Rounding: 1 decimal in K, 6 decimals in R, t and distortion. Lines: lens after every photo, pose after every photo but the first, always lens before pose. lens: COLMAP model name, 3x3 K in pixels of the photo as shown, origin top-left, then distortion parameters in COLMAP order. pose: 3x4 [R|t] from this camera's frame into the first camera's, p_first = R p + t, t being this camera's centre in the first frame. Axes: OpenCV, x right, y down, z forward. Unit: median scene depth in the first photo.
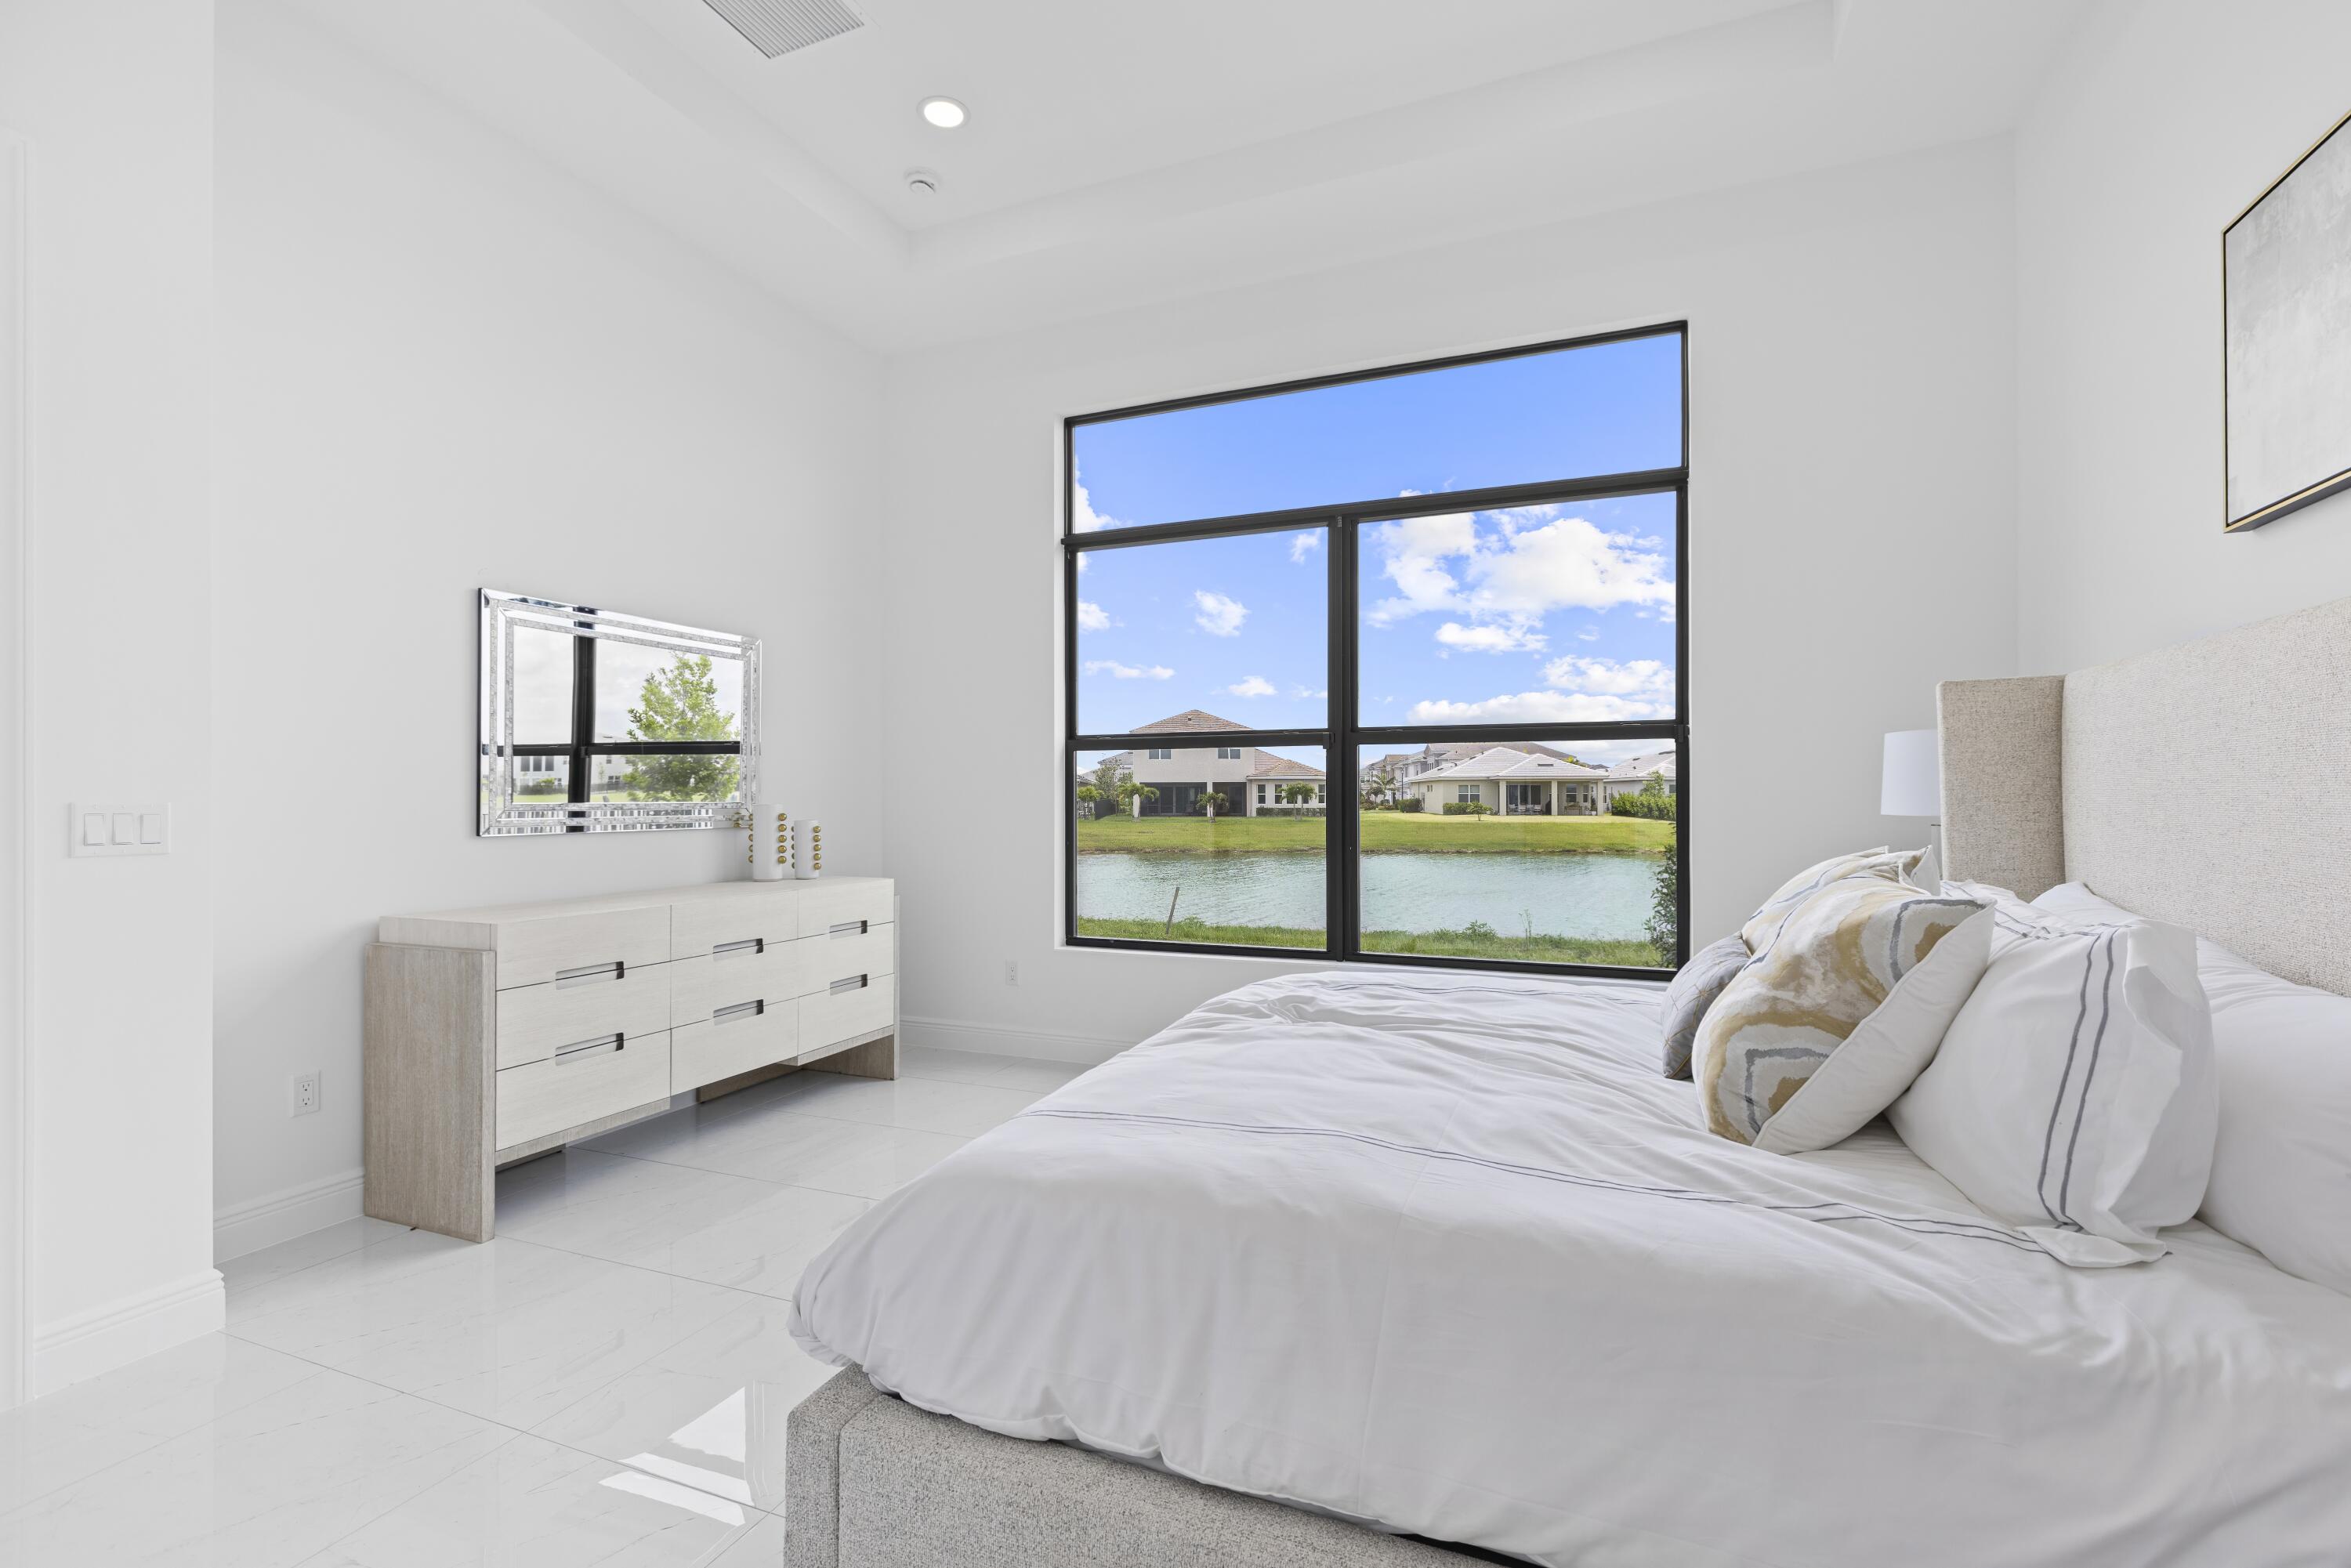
lens RADIAL K [[1054.1, 0, 1182.1], [0, 1054.1, 786.3], [0, 0, 1]] dist [0.001697, -0.001163]
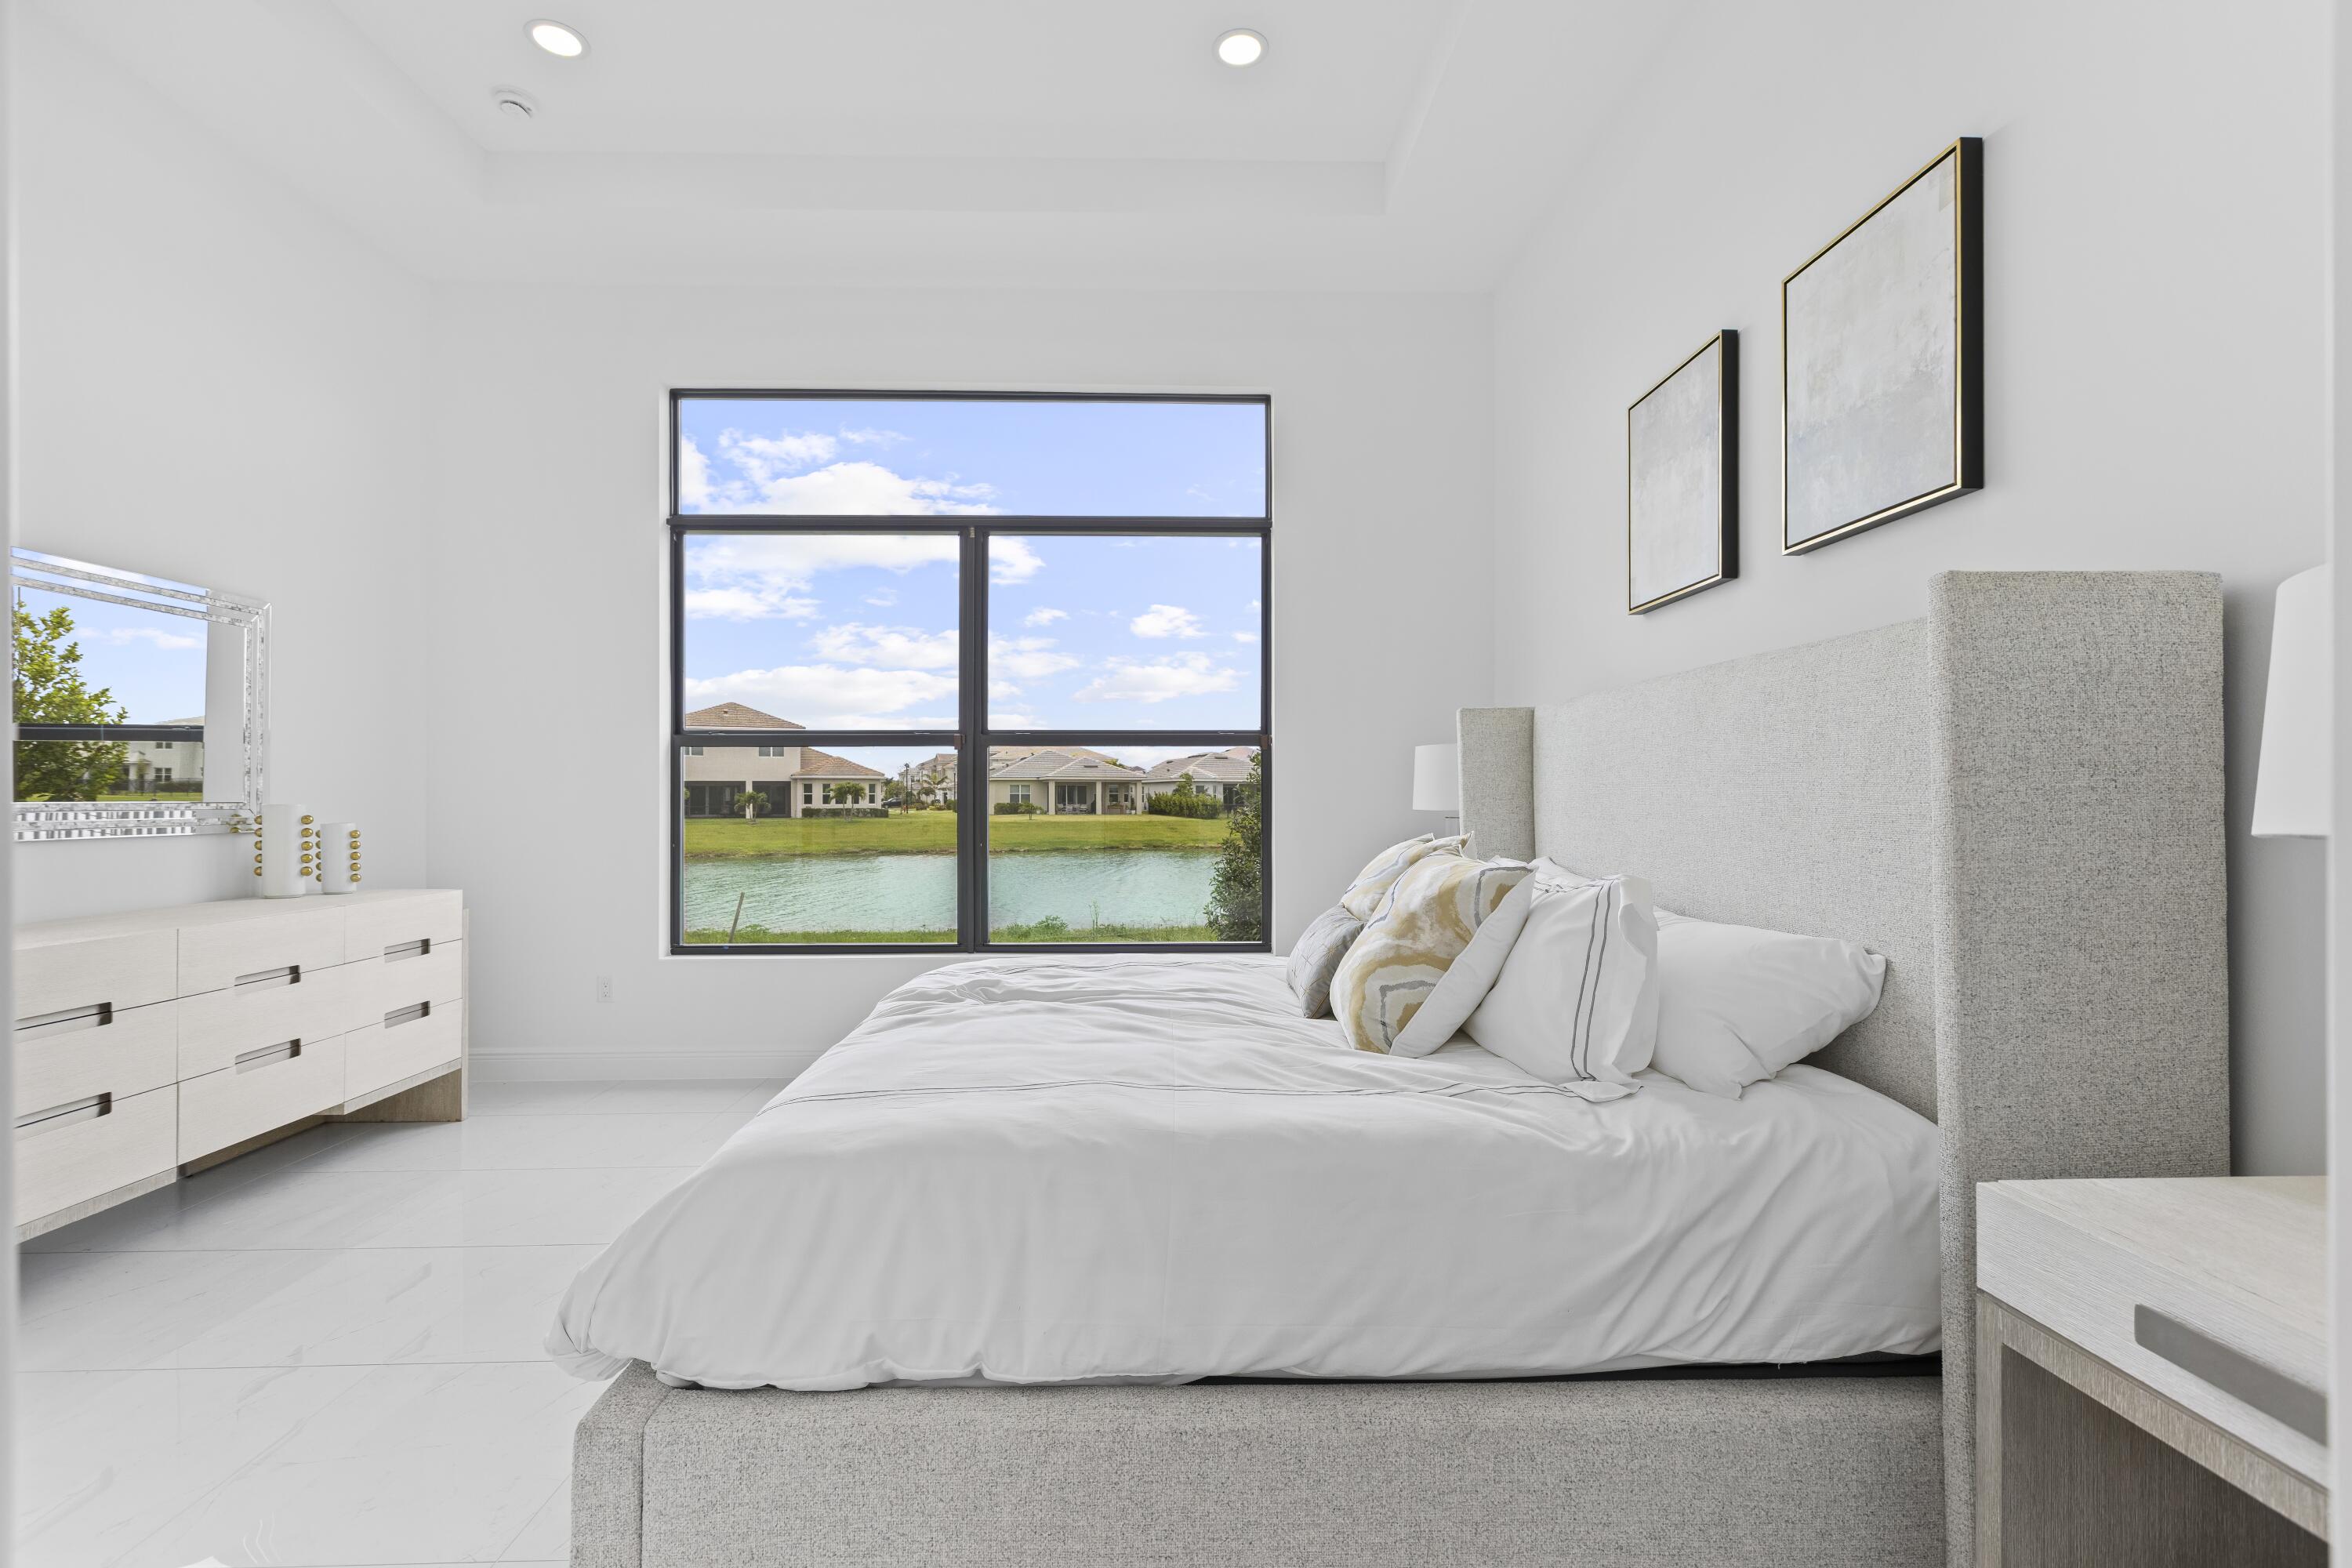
lens RADIAL K [[1054.6, 0, 1182.6], [0, 1054.6, 786.3], [0, 0, 1]] dist [0.001697, -0.001163]
pose [[0.911715, 0.004334, 0.410801, -0.096741], [-0.004296, 0.999990, -0.001016, 0.000787], [-0.410802, -0.000839, 0.911724, -0.042605]]
